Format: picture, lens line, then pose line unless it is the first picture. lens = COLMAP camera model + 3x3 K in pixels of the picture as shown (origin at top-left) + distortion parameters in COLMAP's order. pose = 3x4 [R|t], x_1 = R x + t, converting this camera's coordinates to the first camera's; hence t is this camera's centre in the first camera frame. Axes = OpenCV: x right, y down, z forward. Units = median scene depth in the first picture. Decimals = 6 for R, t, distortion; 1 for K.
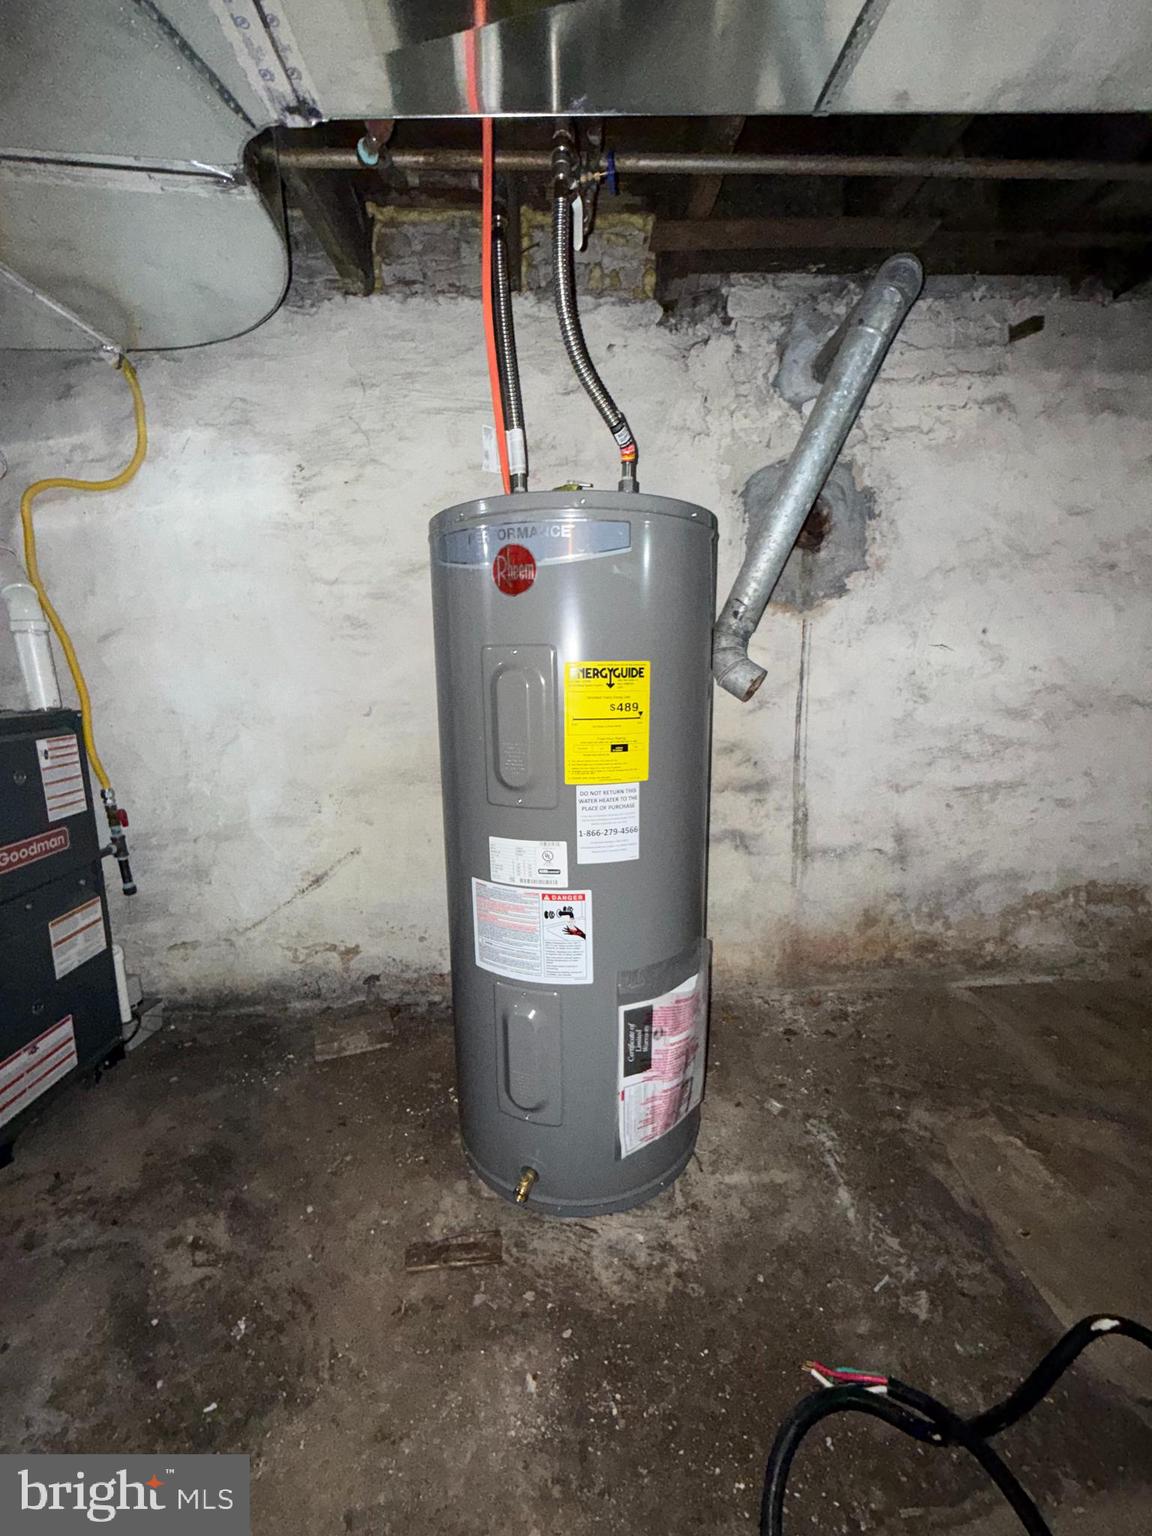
lens RADIAL K [[610.0, 0, 568.1], [0, 610.0, 761.2], [0, 0, 1]] dist [-0.001463, -0.000446]
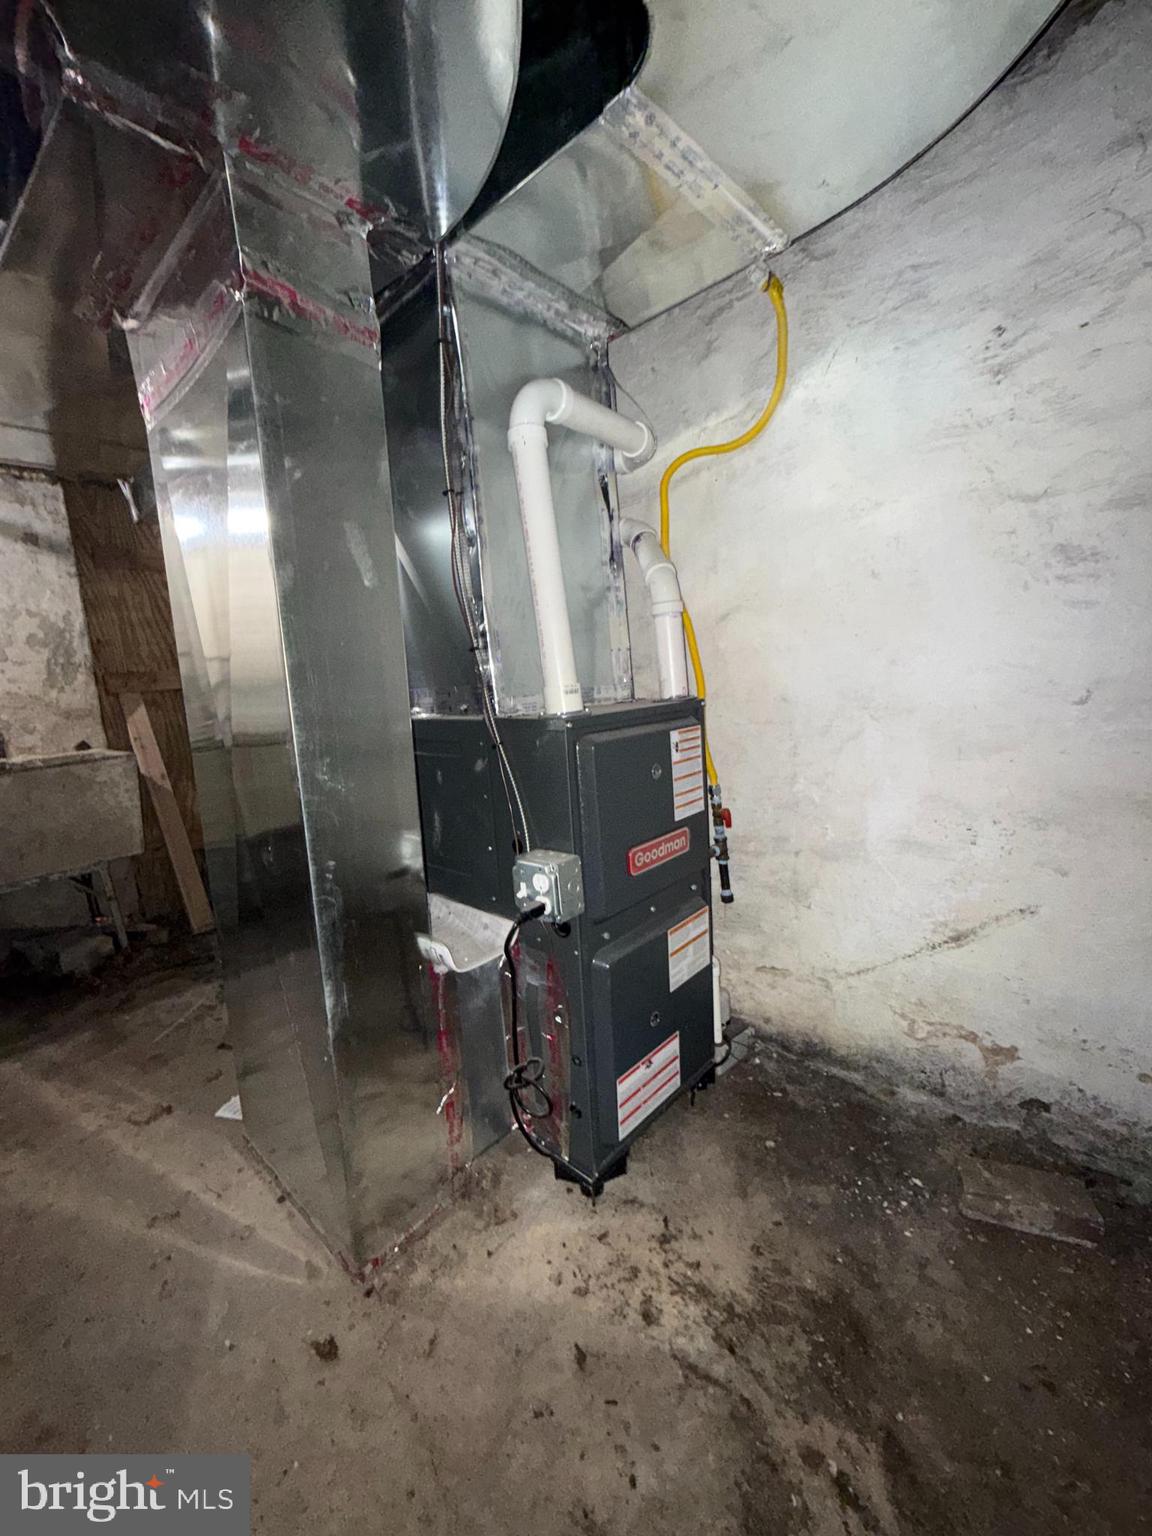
lens RADIAL K [[610.0, 0, 568.1], [0, 610.0, 761.2], [0, 0, 1]] dist [-0.001463, -0.000446]
pose [[0.702360, 0.062801, -0.709046, -0.261969], [-0.051961, 0.997966, 0.036920, -0.012159], [0.709922, 0.010911, 0.704195, 0.197231]]
